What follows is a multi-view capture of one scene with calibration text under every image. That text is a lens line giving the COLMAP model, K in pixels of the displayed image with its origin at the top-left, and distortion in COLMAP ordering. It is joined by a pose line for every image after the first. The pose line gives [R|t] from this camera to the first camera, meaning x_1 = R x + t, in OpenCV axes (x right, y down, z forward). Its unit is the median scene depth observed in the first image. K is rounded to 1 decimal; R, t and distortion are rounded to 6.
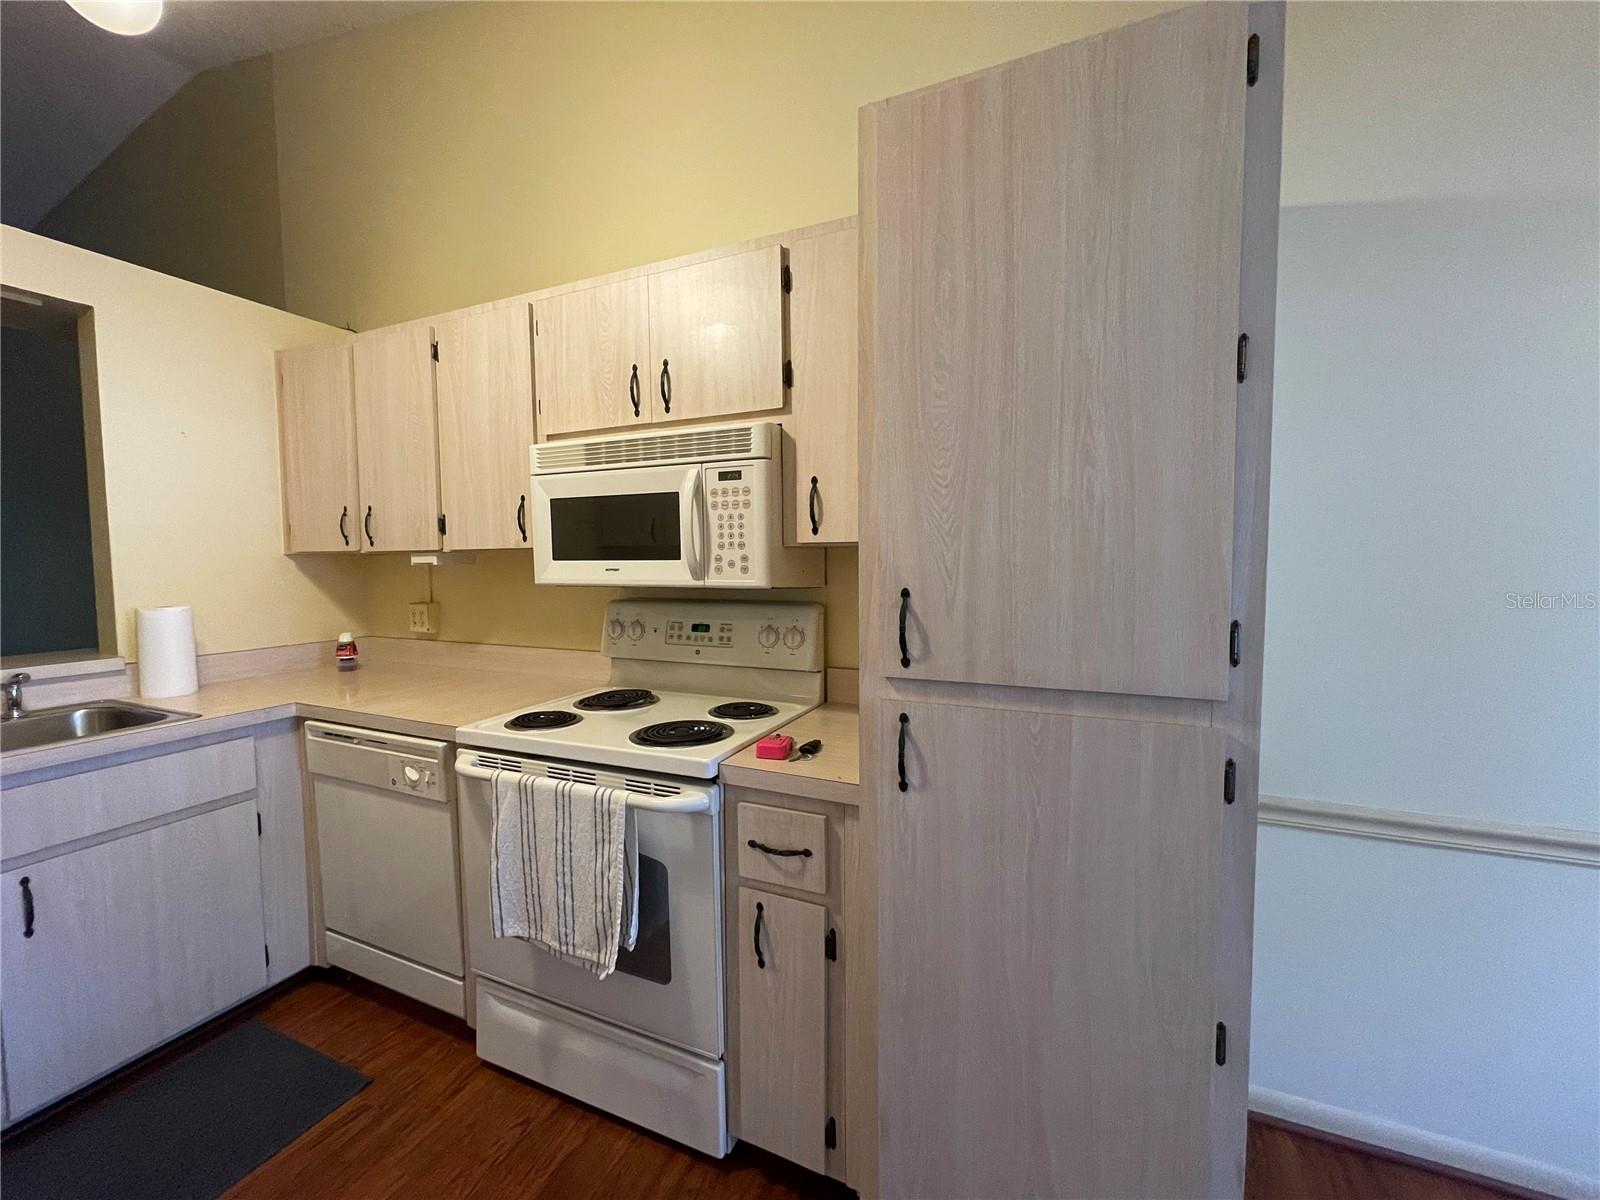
lens RADIAL K [[649.5, 0, 791.0], [0, 649.5, 604.2], [0, 0, 1]] dist [0.001447, 0.001229]
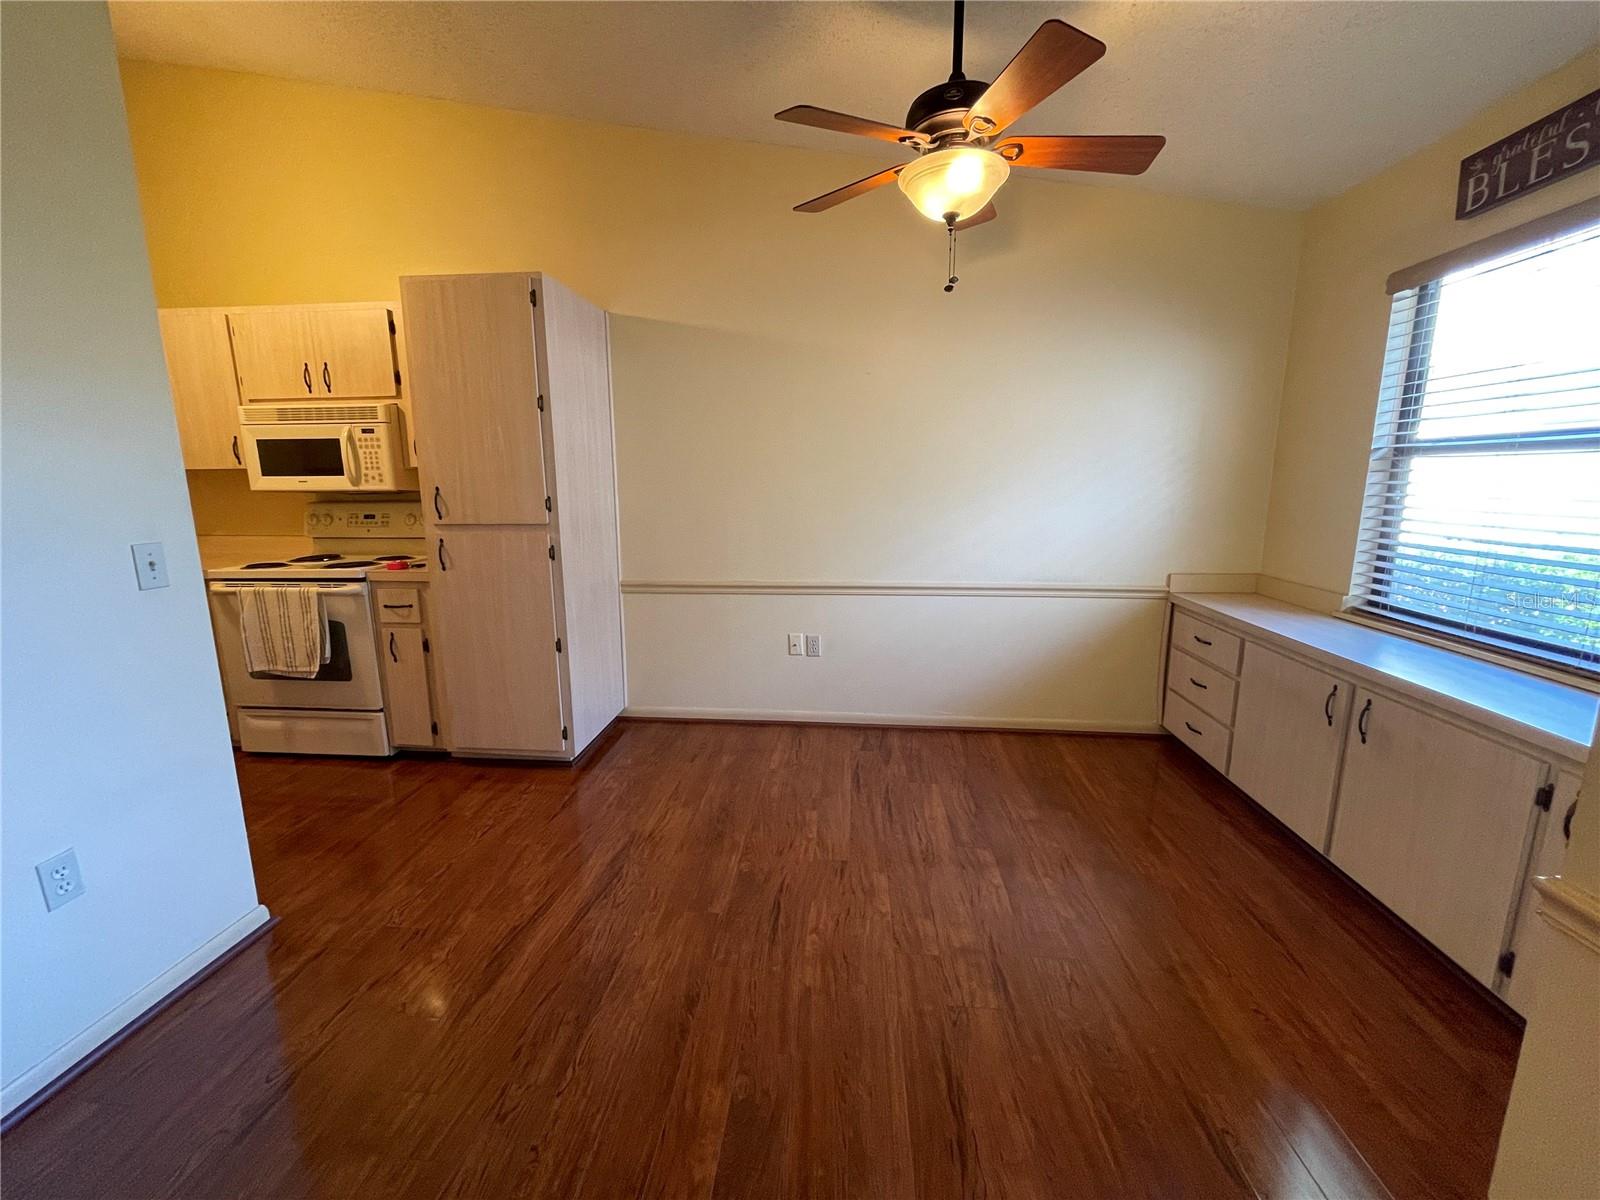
lens RADIAL K [[649.5, 0, 778.4], [0, 649.5, 597.1], [0, 0, 1]] dist [0.001447, 0.001229]
pose [[0.950512, -0.055680, 0.305659, 0.442207], [0.022409, 0.993534, 0.111303, 0.101874], [-0.309880, -0.098945, 0.945613, -1.232912]]
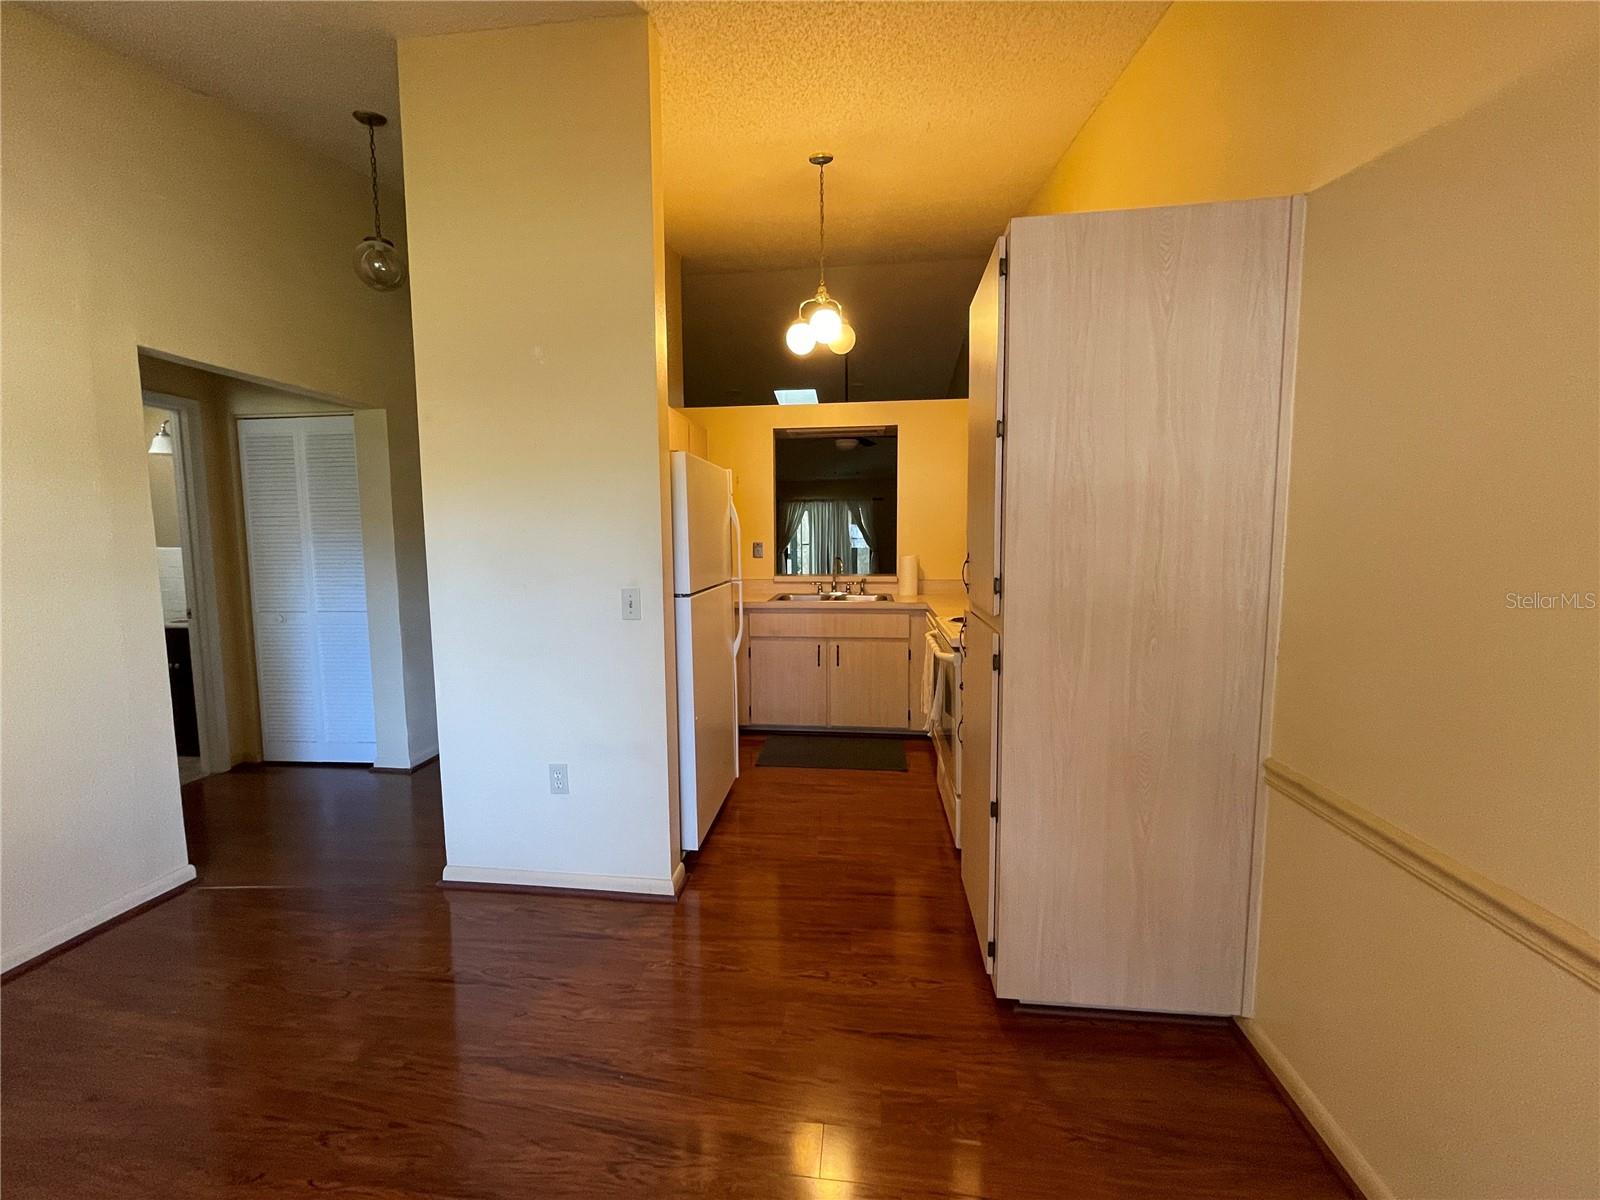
lens RADIAL K [[649.5, 0, 791.5], [0, 649.5, 597.4], [0, 0, 1]] dist [0.001447, 0.001229]
pose [[0.297006, 0.092405, -0.950394, 1.320774], [-0.057245, 0.995239, 0.078876, -0.005767], [0.953158, 0.030979, 0.300882, -0.055518]]
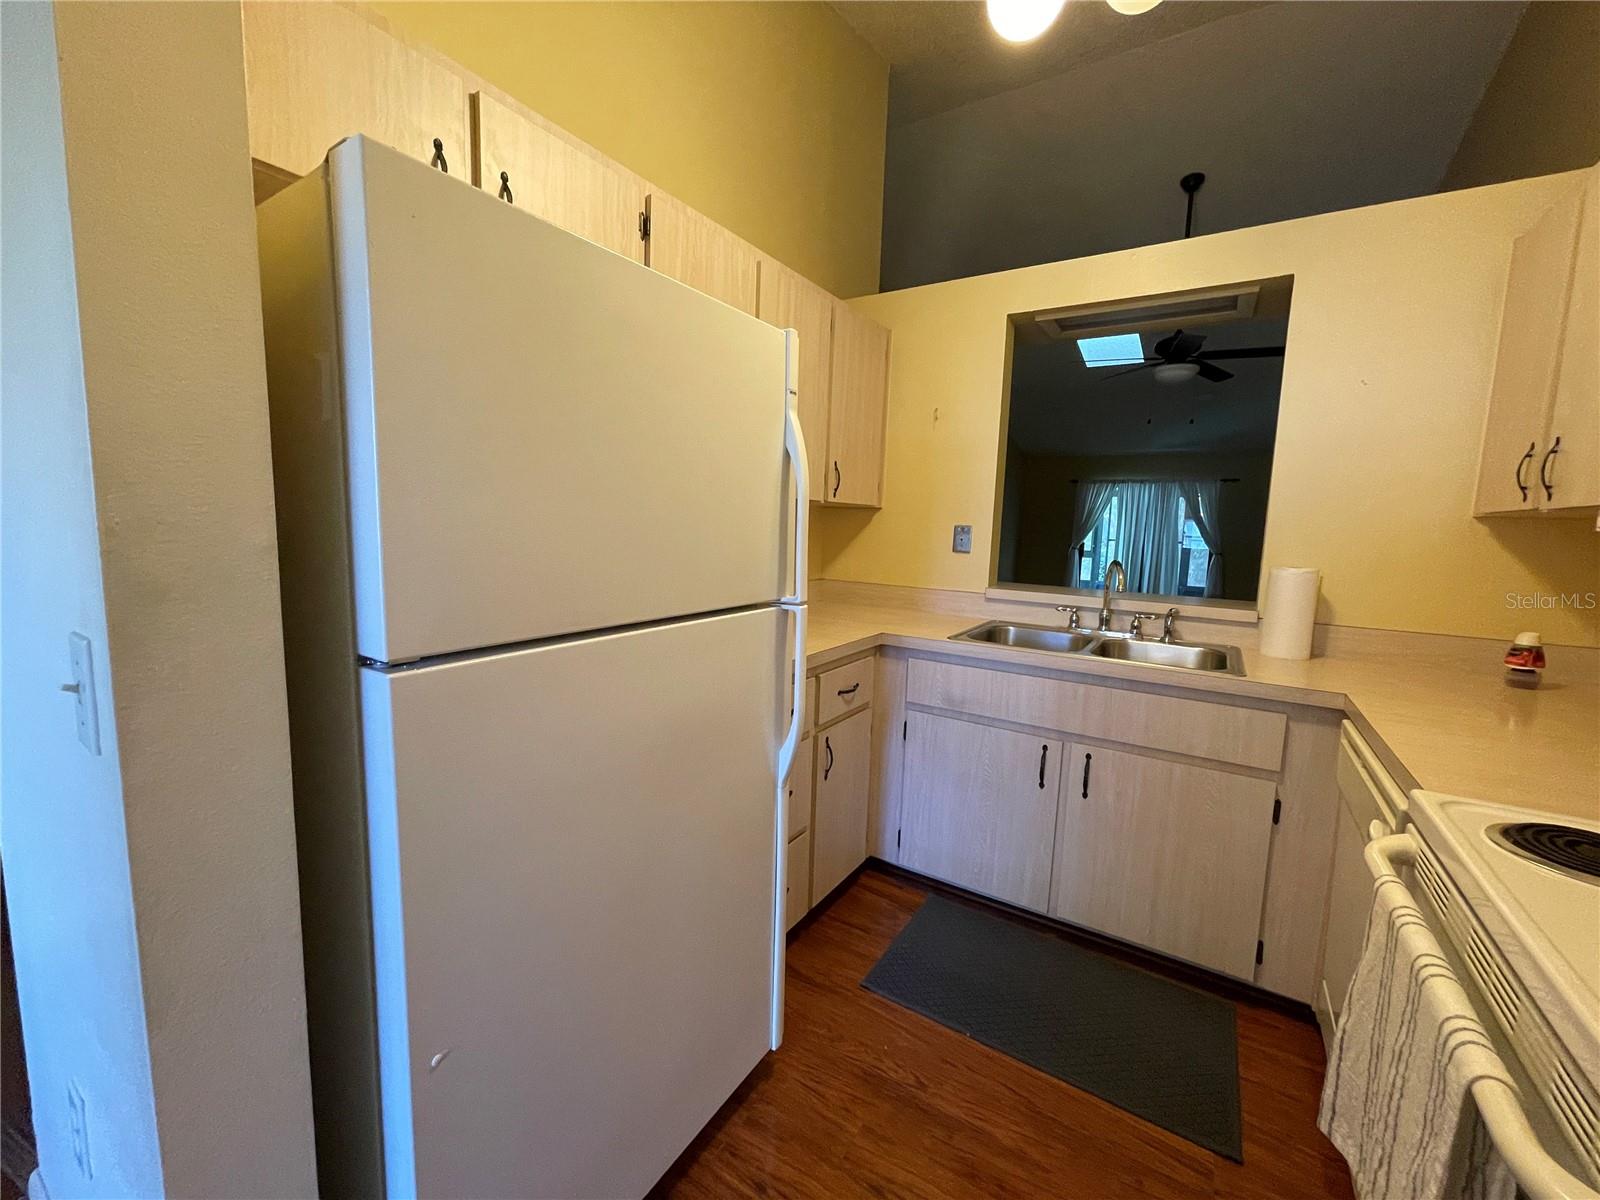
lens RADIAL K [[649.5, 0, 797.8], [0, 649.5, 597.8], [0, 0, 1]] dist [0.001447, 0.001229]
pose [[-0.146865, 0.117098, -0.982201, 0.149475], [-0.103609, 0.985685, 0.133005, -0.005065], [0.983715, 0.121299, -0.132631, 0.503307]]
